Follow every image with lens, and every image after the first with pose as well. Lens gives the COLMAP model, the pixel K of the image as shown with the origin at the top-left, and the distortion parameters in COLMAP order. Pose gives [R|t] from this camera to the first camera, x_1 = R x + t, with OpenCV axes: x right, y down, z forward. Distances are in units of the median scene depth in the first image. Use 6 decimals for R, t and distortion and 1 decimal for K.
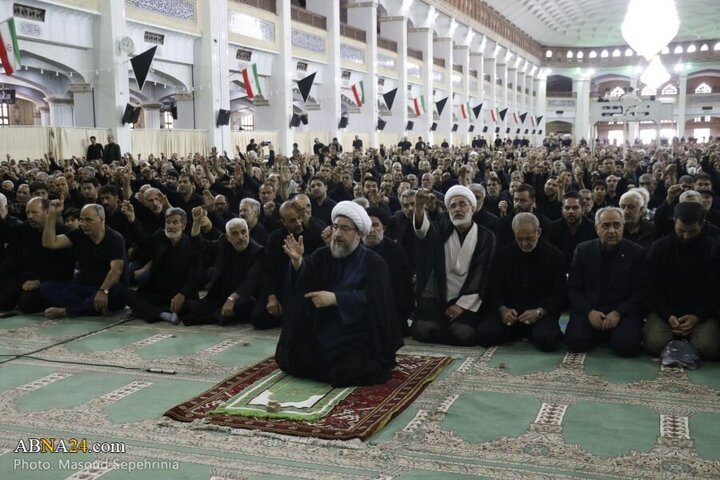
lens RADIAL K [[836.5, 0, 355.7], [0, 836.5, 247.7], [0, 0, 1]] dist [0.007282, 0.000000]
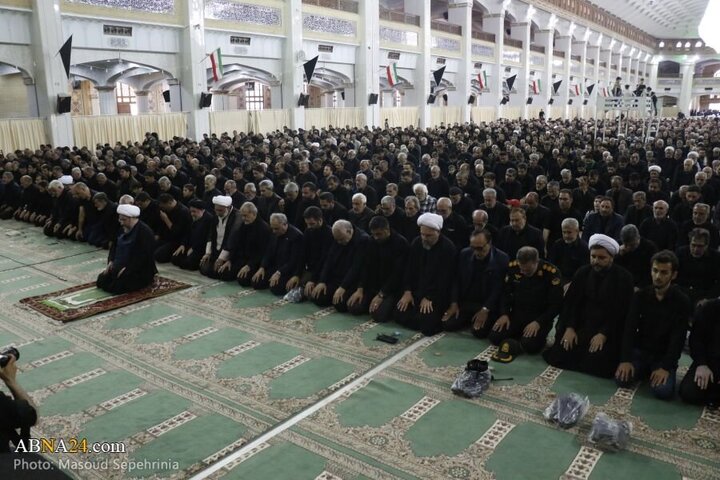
lens RADIAL K [[580.5, 0, 354.9], [0, 580.5, 245.5], [0, 0, 1]] dist [-0.185143, 0.155793]
pose [[0.957182, 0.066730, -0.281690, 0.109551], [-0.033539, 0.992080, 0.121048, -0.016619], [0.287537, -0.106418, 0.951839, -0.015091]]
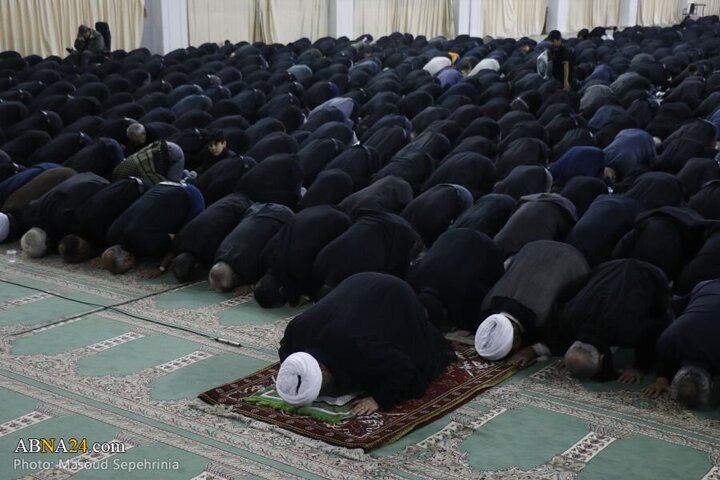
lens RADIAL K [[1070.3, 0, 359.6], [0, 1070.3, 244.2], [0, 0, 1]] dist [0.111954, 0.000000]
pose [[0.959532, 0.083171, -0.269037, 0.030918], [-0.051559, 0.991127, 0.122513, -0.016179], [0.276839, -0.103684, 0.955306, -0.018523]]
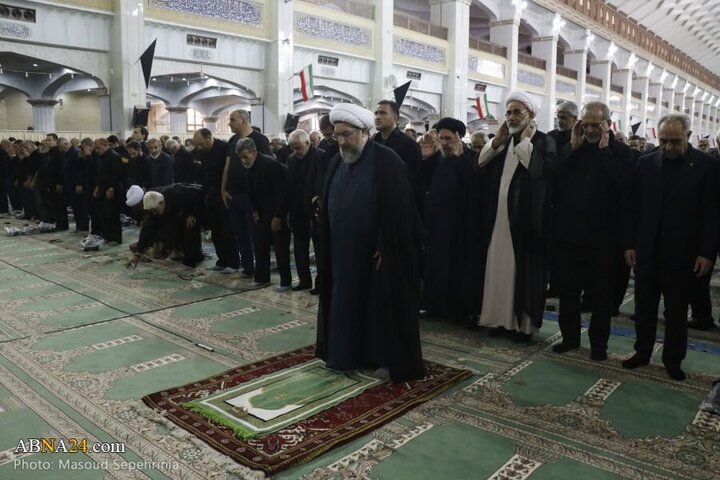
lens RADIAL K [[580.5, 0, 361.2], [0, 580.5, 246.4], [0, 0, 1]] dist [-0.185143, 0.155793]
pose [[0.935116, 0.077970, -0.345657, 0.028456], [-0.063676, 0.996587, 0.052536, -0.005559], [0.348574, -0.027117, 0.936889, 0.044277]]
